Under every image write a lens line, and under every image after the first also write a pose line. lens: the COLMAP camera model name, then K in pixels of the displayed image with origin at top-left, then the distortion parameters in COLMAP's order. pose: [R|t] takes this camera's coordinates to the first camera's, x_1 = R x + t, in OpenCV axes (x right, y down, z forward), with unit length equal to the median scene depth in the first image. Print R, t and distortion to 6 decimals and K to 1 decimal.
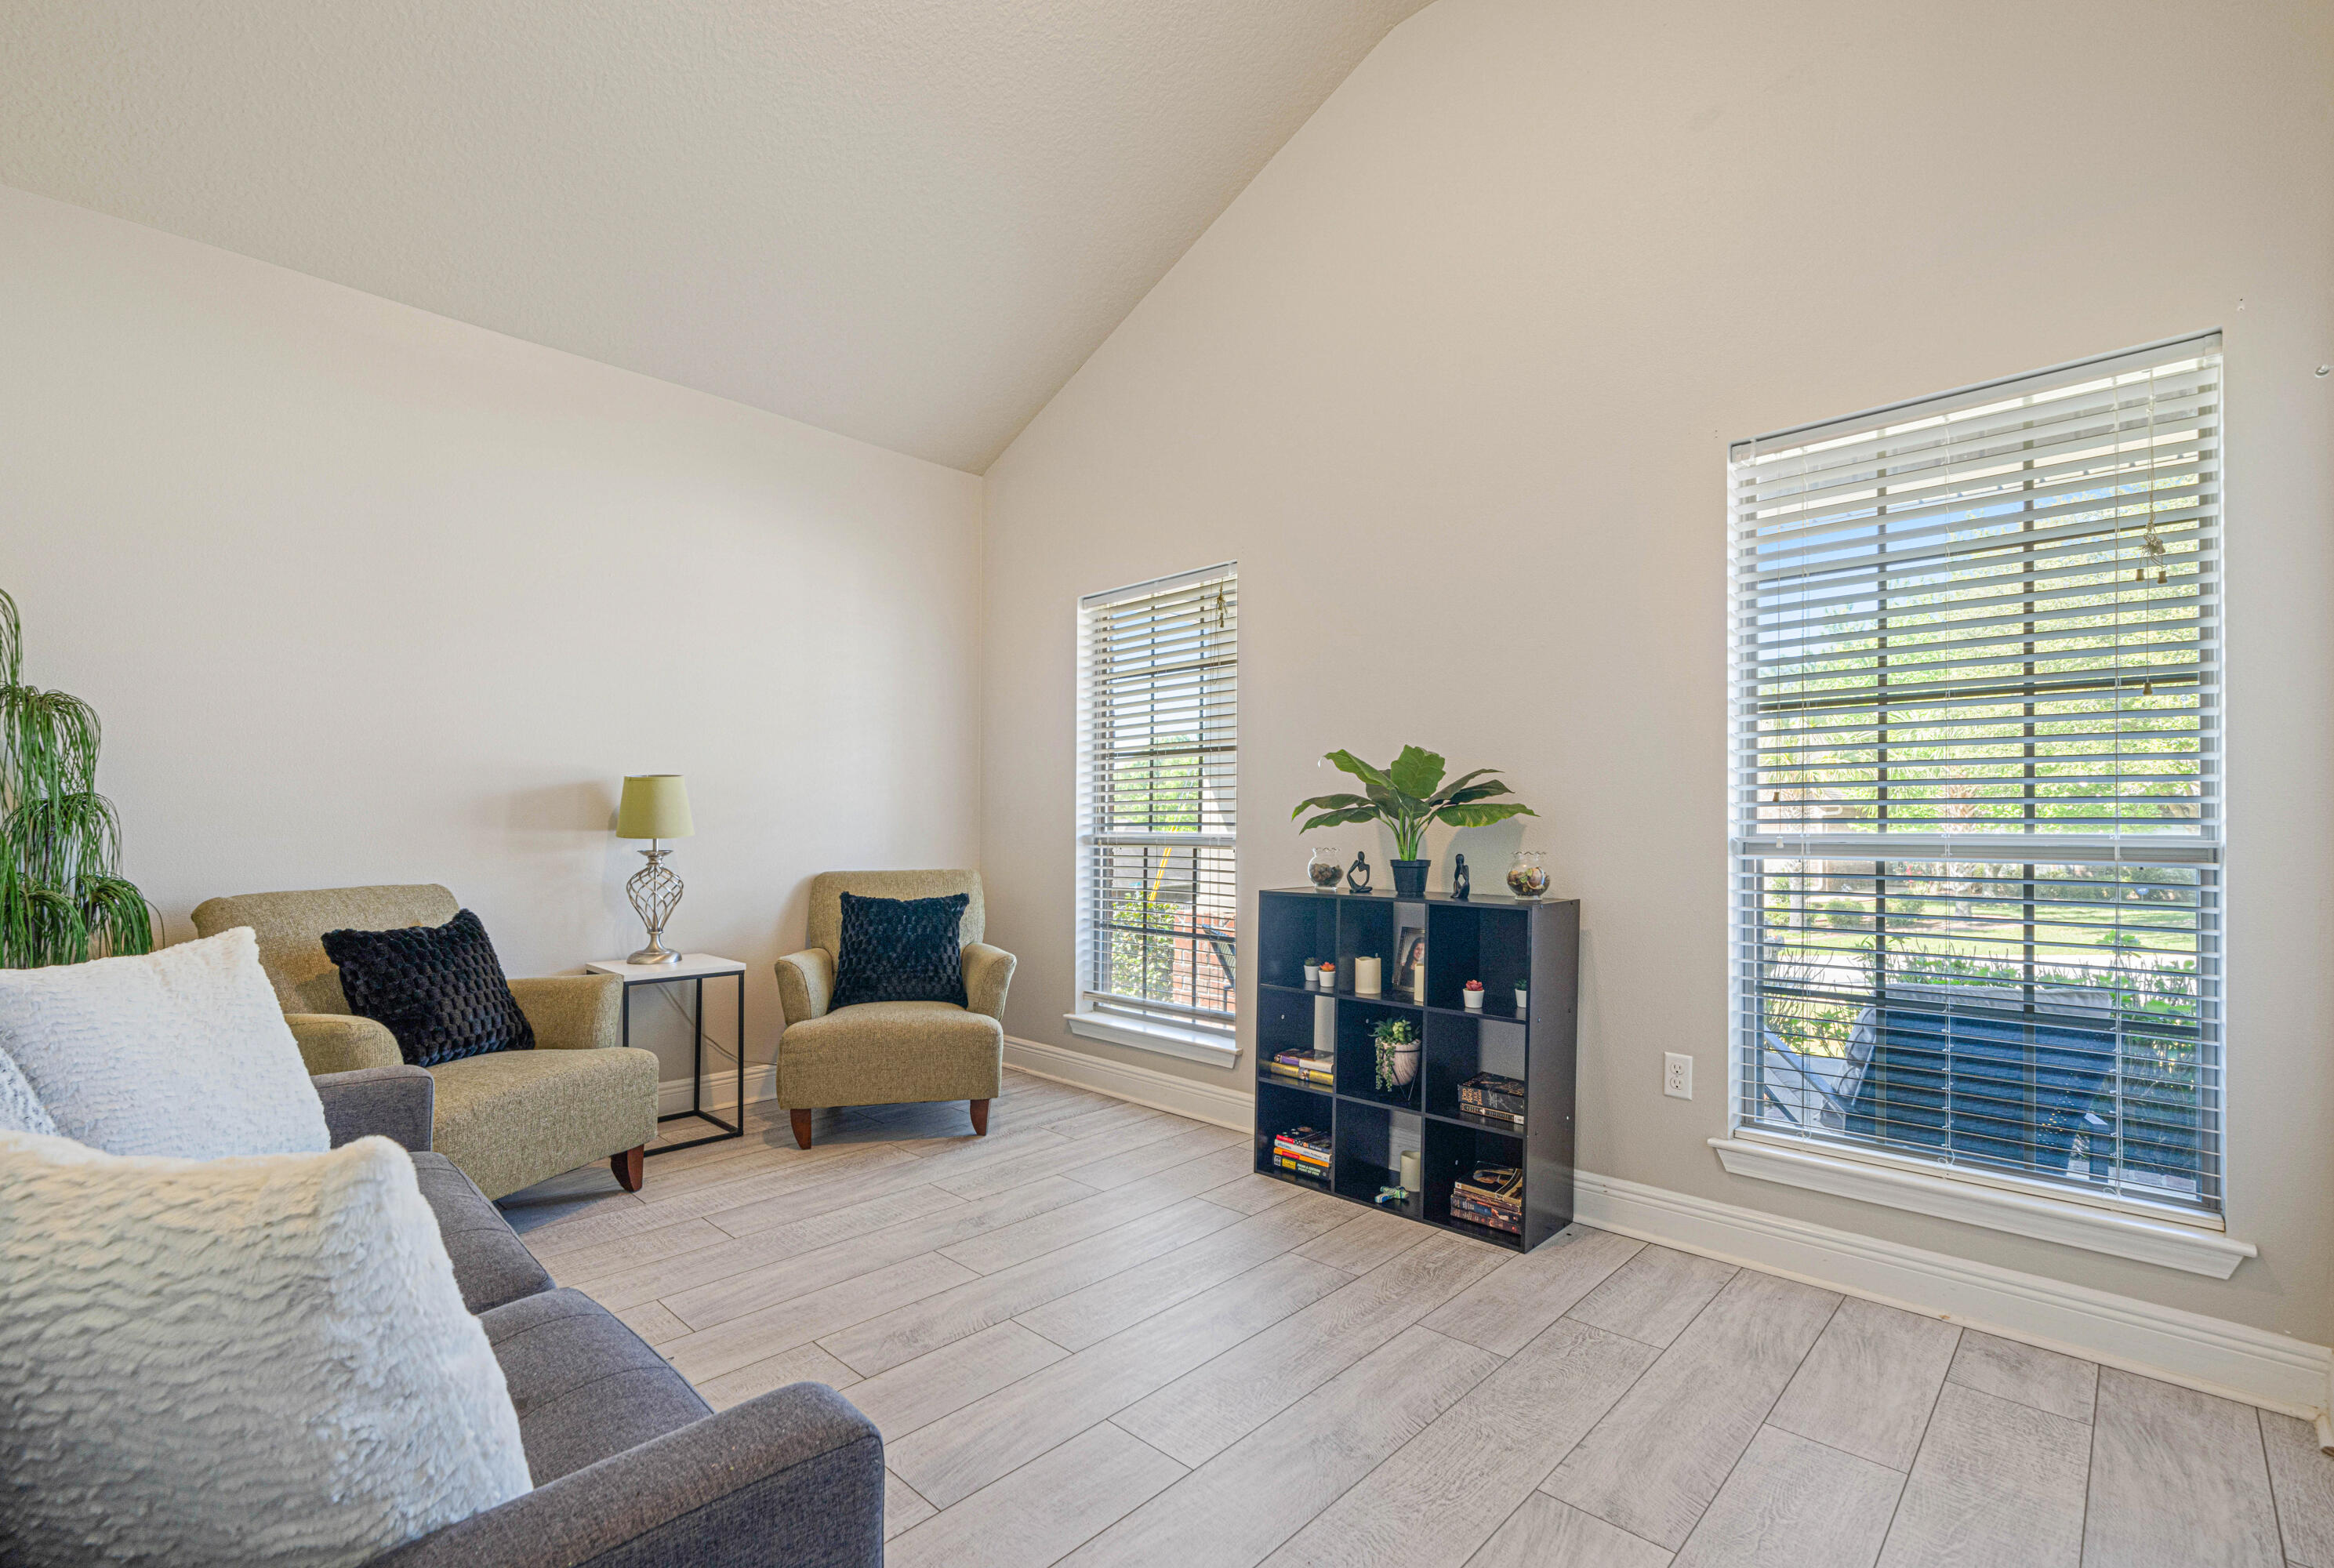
lens RADIAL K [[962.5, 0, 1166.6], [0, 962.5, 802.2], [0, 0, 1]] dist [-0.000975, -0.000279]
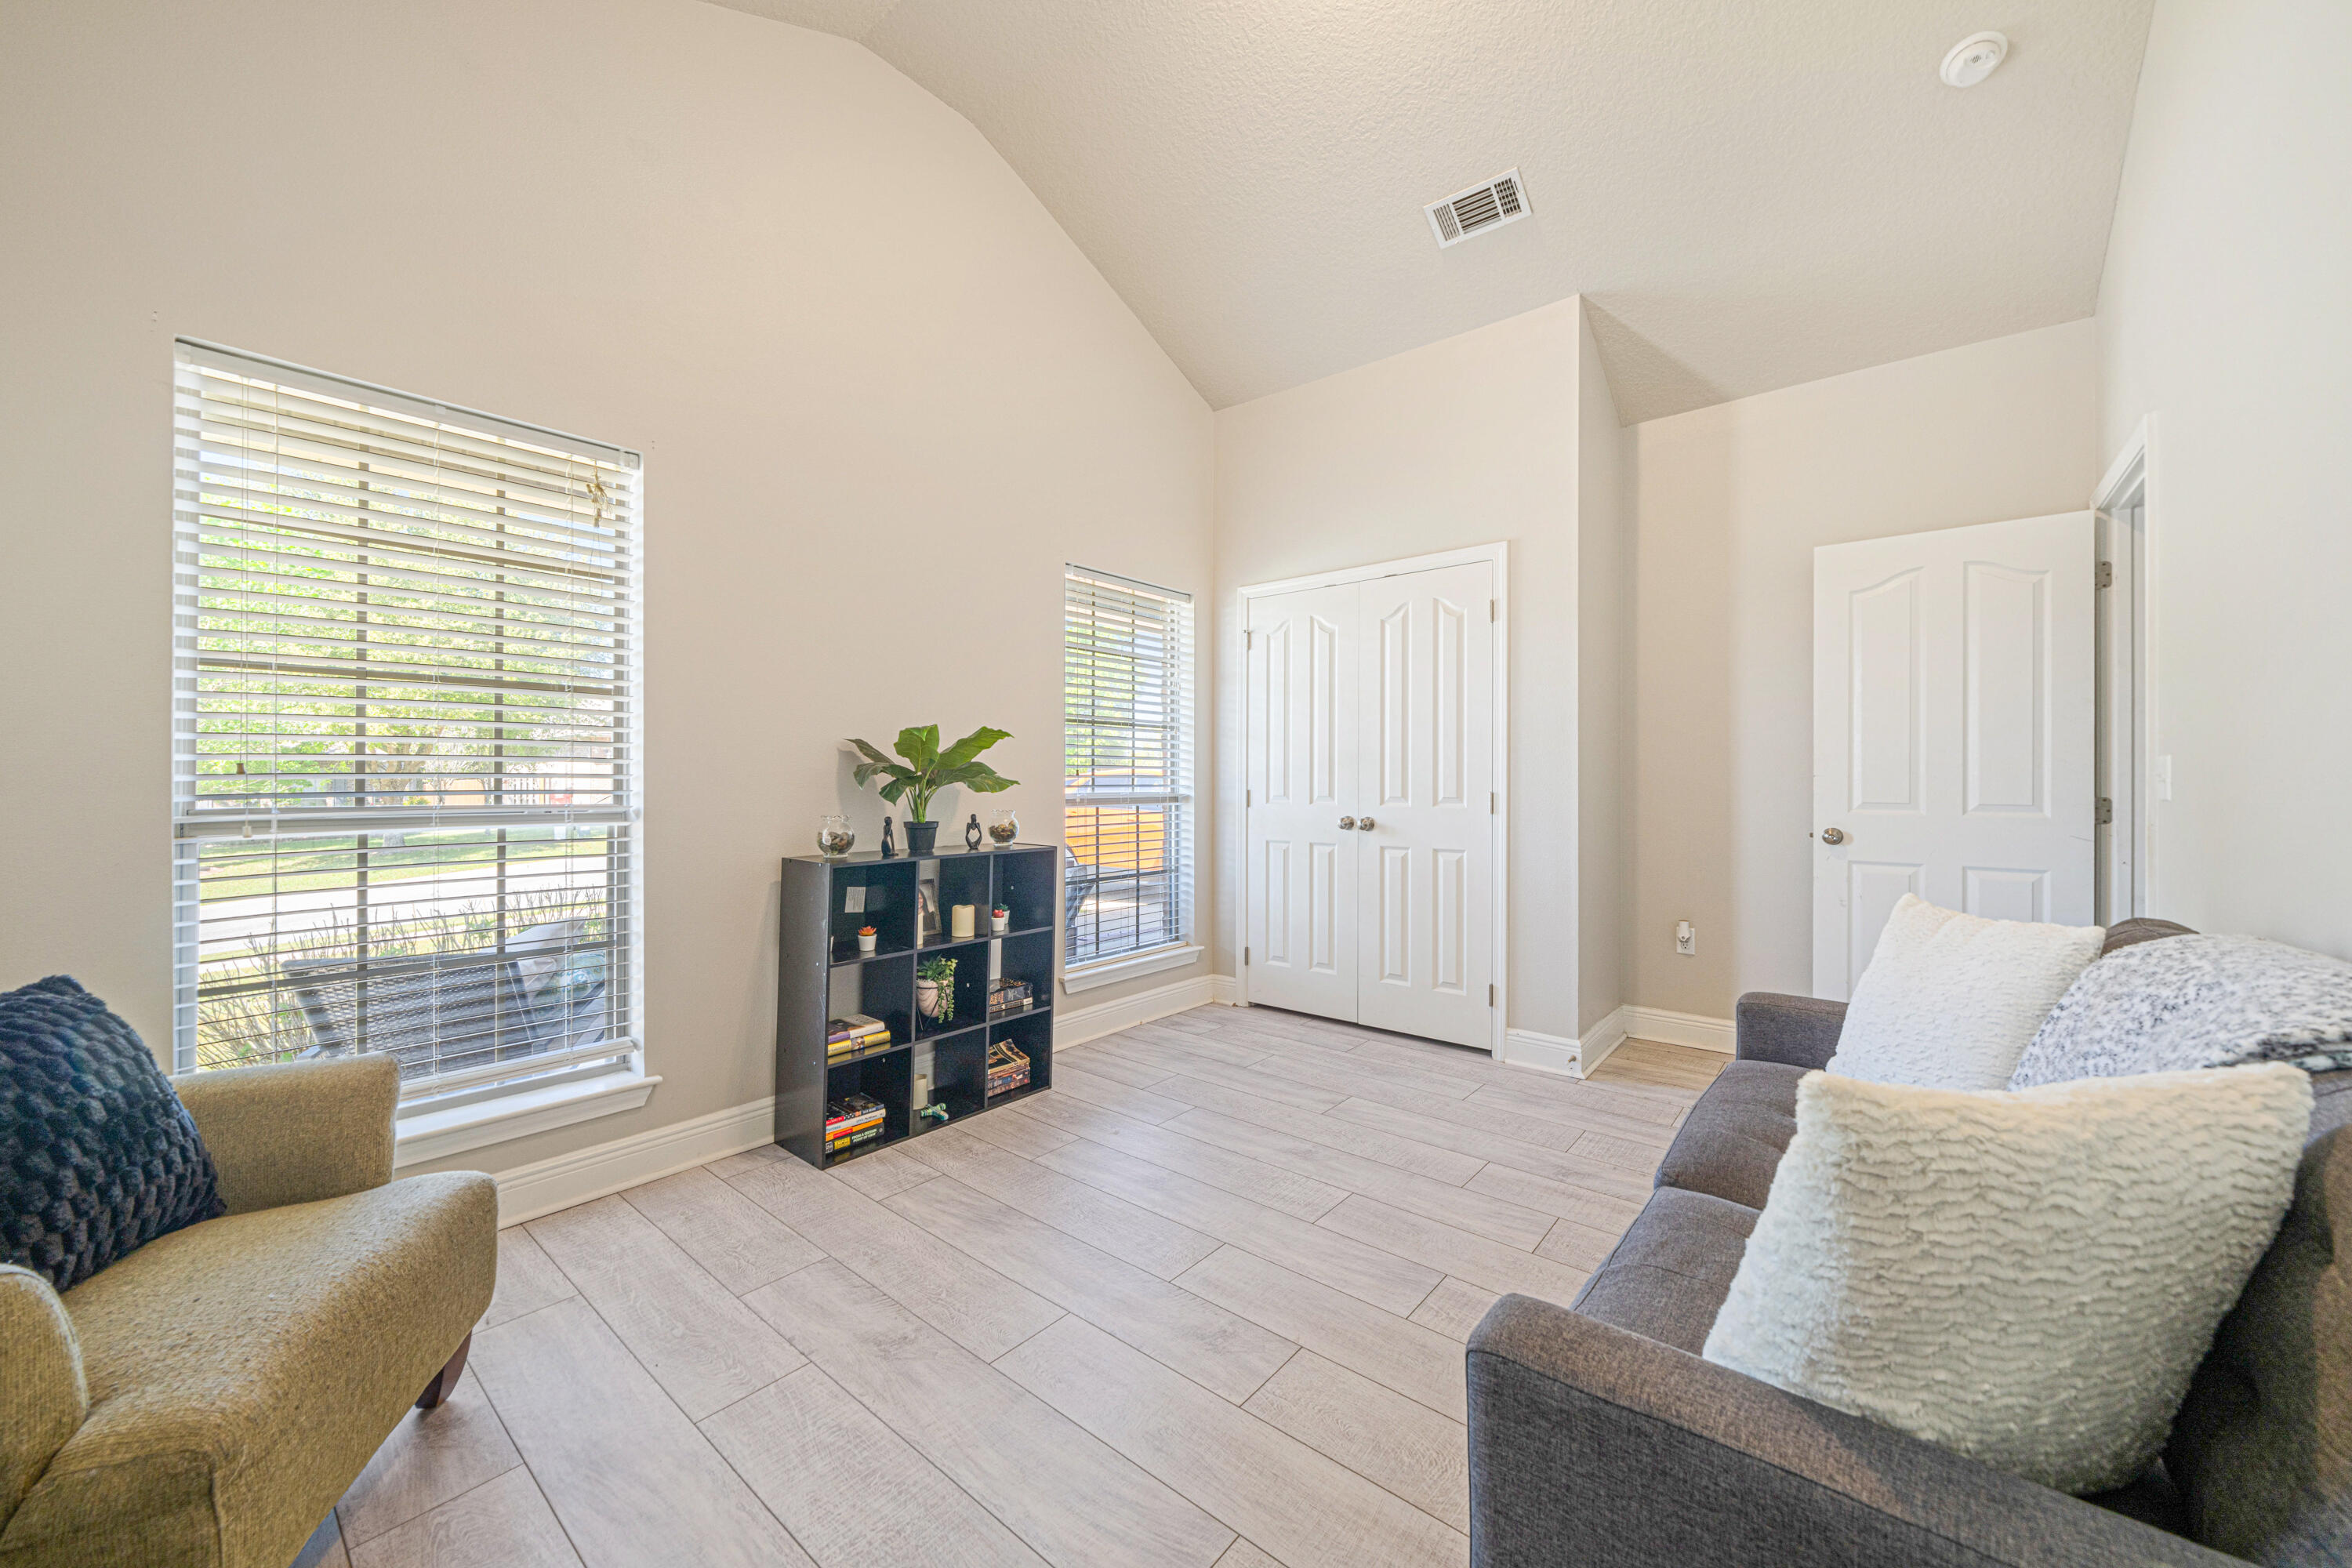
lens RADIAL K [[884.6, 0, 1176.0], [0, 884.6, 781.3], [0, 0, 1]] dist [-0.002398, -0.000022]
pose [[-0.048867, 0.005904, 0.998788, -0.804254], [-0.008612, 0.999943, -0.006333, 0.015233], [-0.998768, -0.008911, -0.048813, 0.735081]]
